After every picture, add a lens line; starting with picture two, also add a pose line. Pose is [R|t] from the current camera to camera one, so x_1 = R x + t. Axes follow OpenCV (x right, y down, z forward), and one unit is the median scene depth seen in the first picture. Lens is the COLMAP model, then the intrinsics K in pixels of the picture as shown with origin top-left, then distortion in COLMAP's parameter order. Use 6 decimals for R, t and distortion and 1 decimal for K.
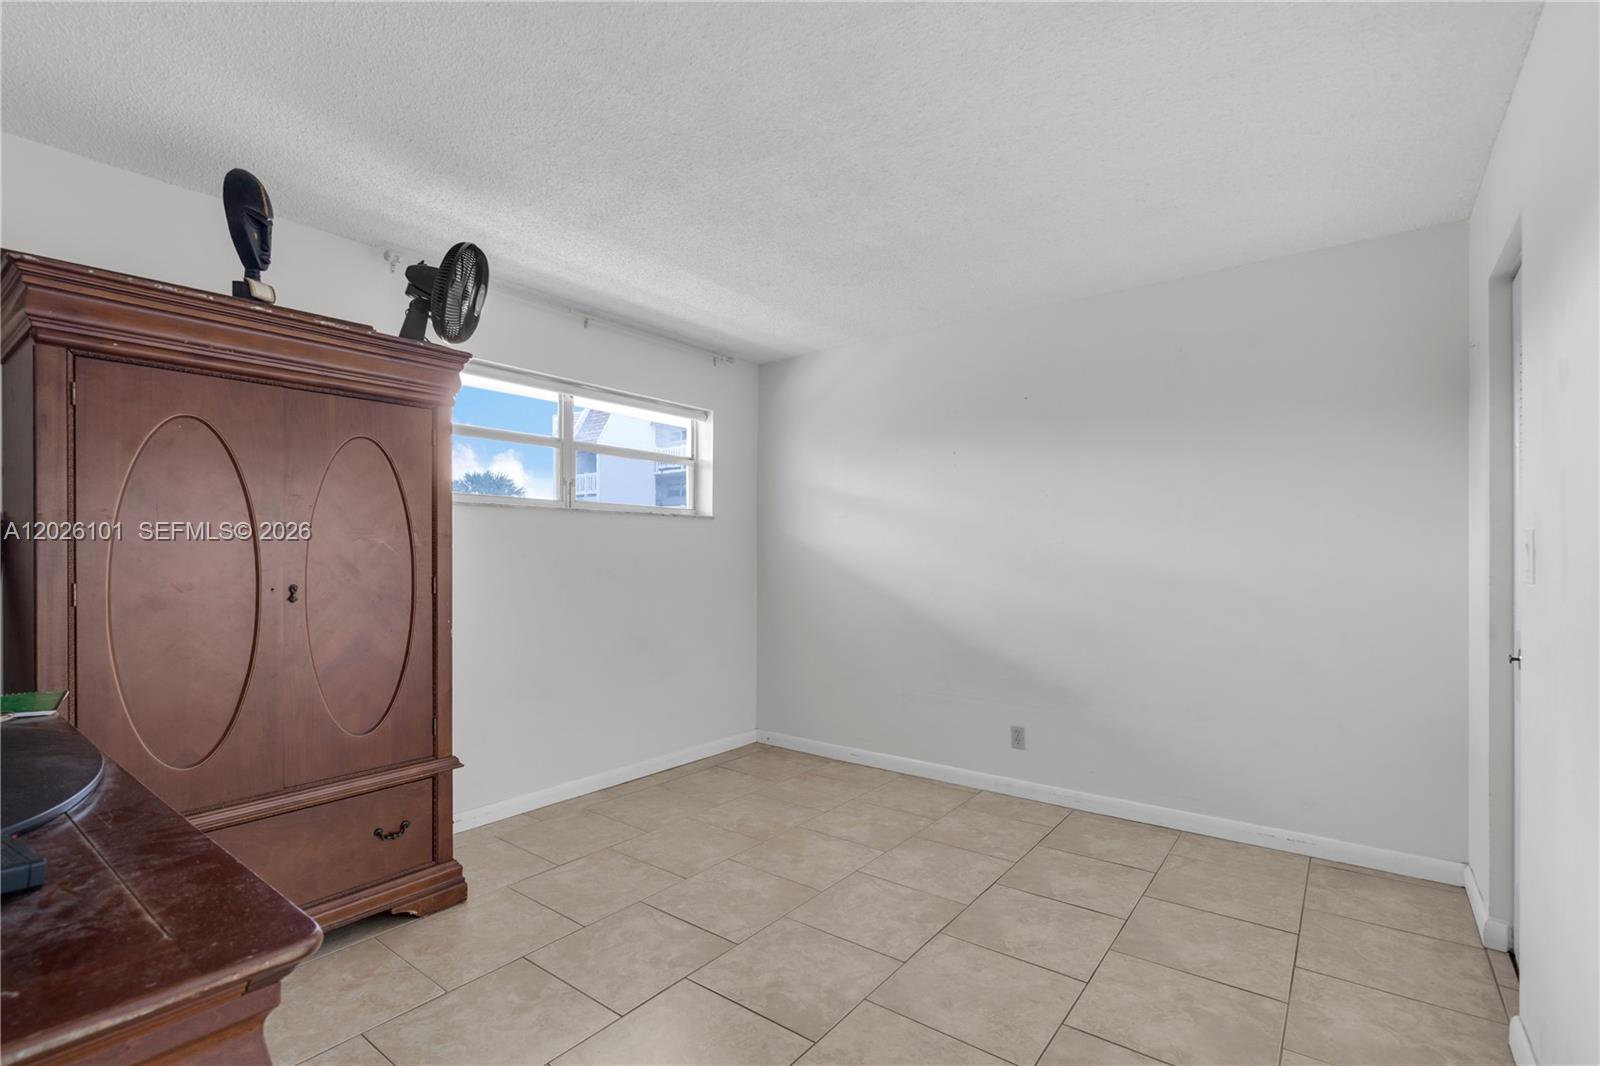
lens RADIAL K [[734.7, 0, 786.5], [0, 734.7, 542.3], [0, 0, 1]] dist [-0.001662, -0.000233]
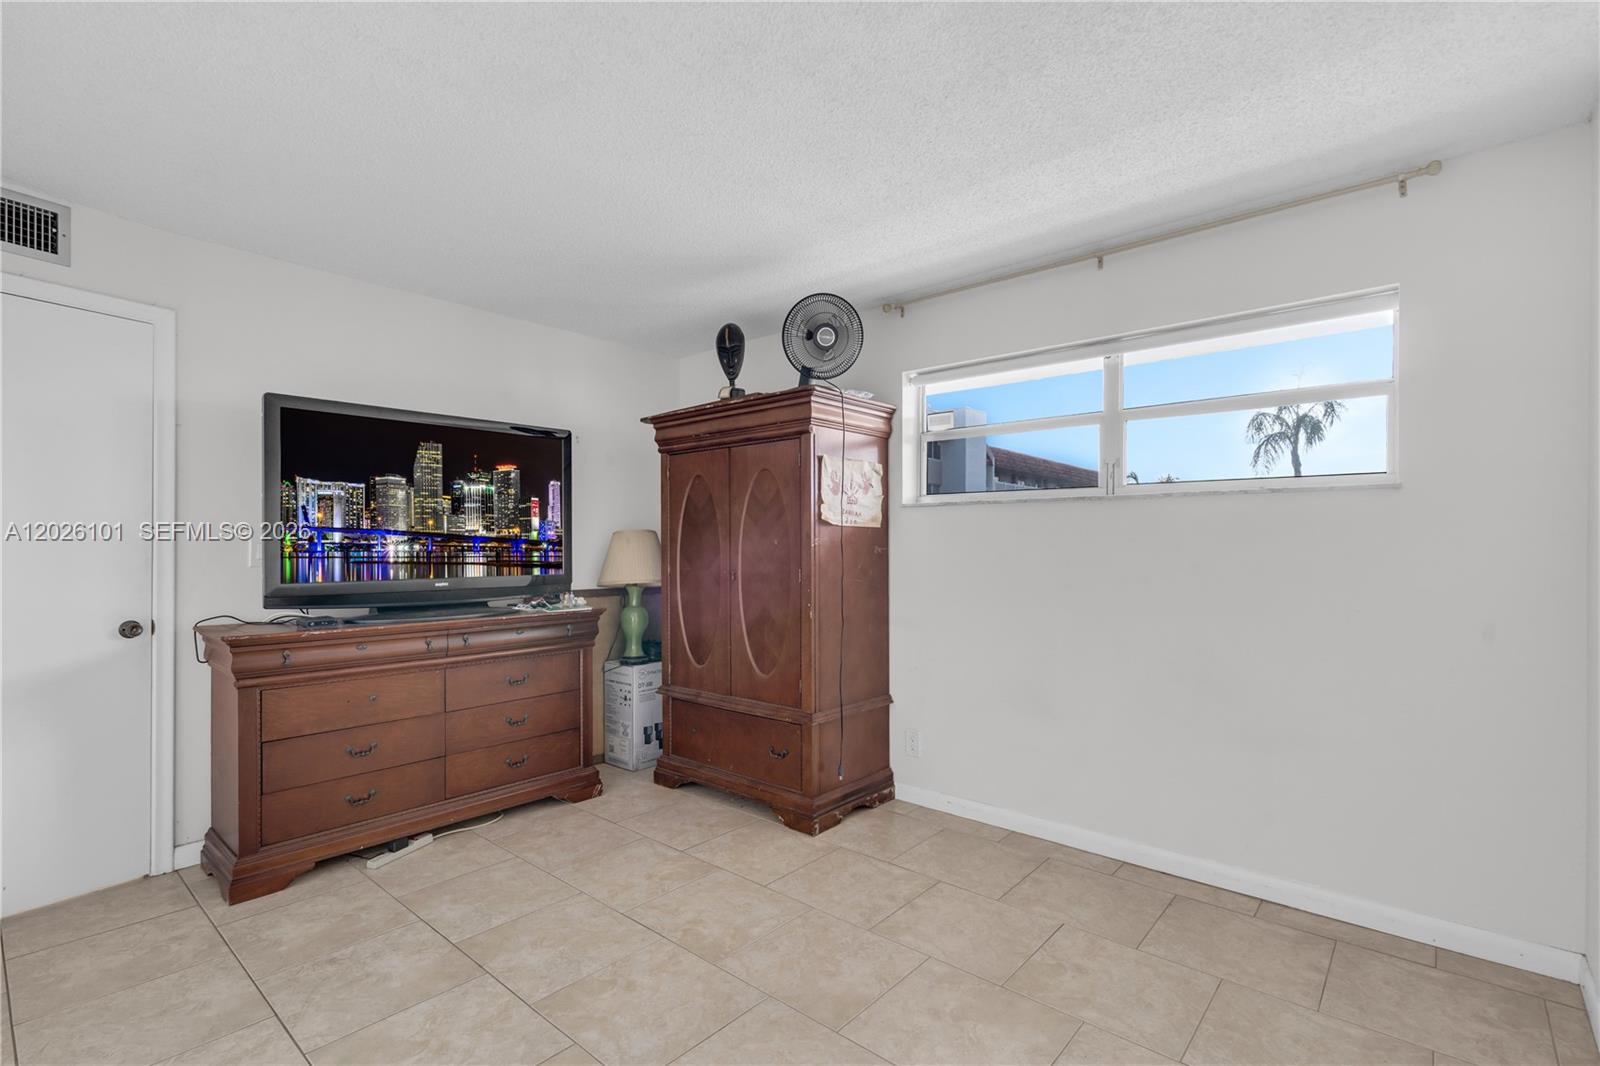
lens RADIAL K [[734.7, 0, 792.2], [0, 734.7, 541.3], [0, 0, 1]] dist [-0.001662, -0.000233]
pose [[-0.049424, -0.008627, -0.998741, 0.604670], [0.009011, 0.999918, -0.009083, 0.008524], [0.998737, -0.009449, -0.049343, 0.794647]]
